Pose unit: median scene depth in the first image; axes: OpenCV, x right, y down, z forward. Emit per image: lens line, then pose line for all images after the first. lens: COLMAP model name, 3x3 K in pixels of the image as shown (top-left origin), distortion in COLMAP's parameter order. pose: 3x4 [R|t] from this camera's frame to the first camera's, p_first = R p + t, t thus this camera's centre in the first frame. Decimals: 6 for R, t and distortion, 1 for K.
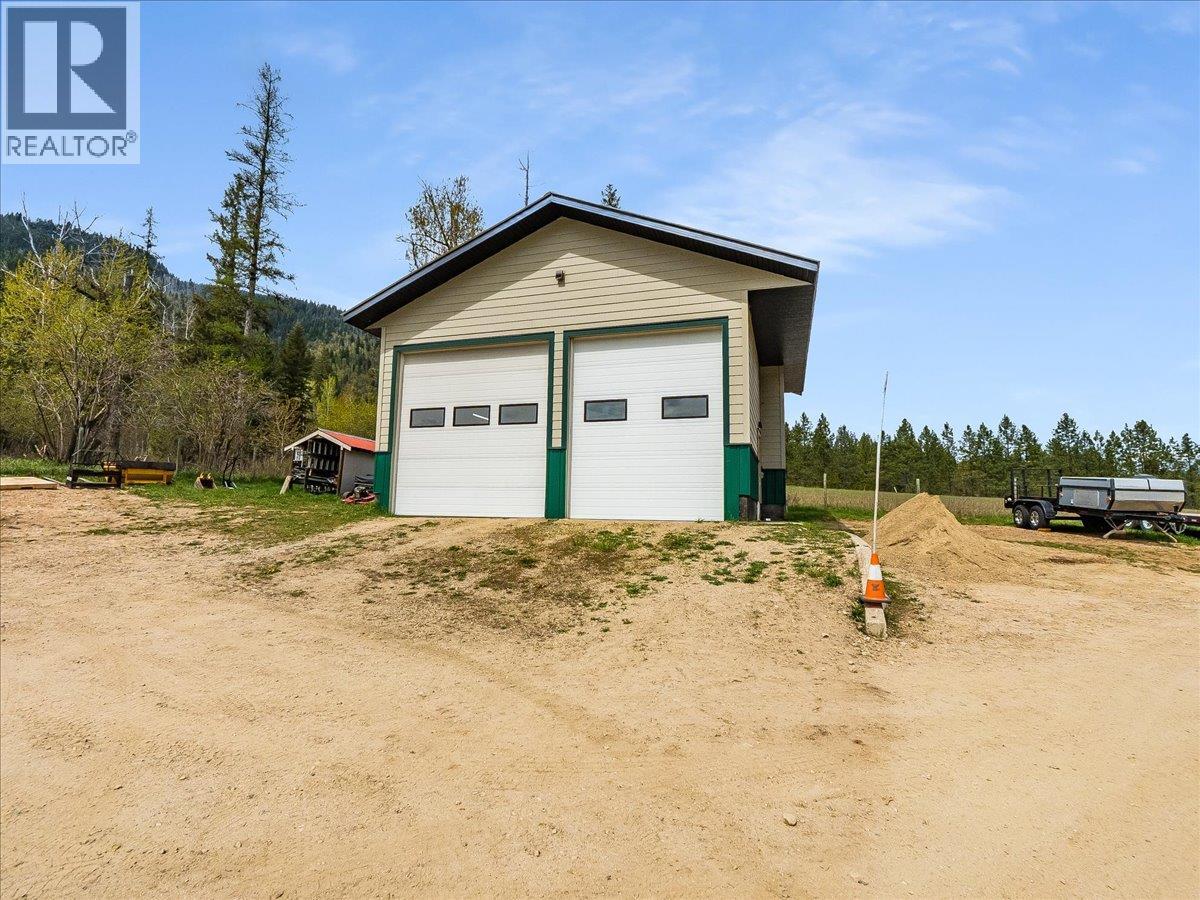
lens RADIAL K [[577.7, 0, 597.8], [0, 577.7, 451.7], [0, 0, 1]] dist [-0.011670, -0.000540]
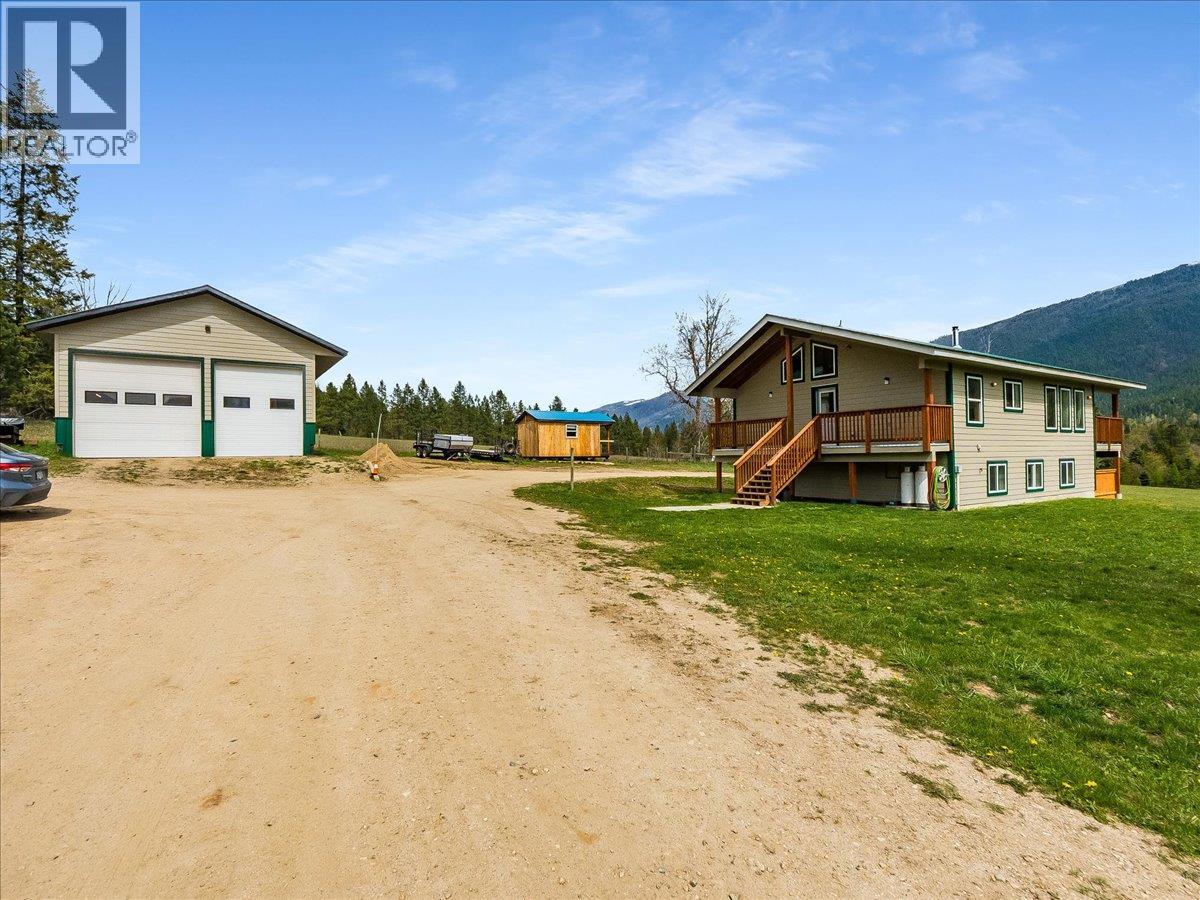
lens RADIAL K [[577.7, 0, 599.5], [0, 577.7, 447.8], [0, 0, 1]] dist [-0.011670, -0.000540]
pose [[0.611578, -0.013035, 0.791077, -0.696815], [-0.061491, 0.996057, 0.063951, -0.104364], [-0.788791, -0.087755, 0.608365, -1.056846]]
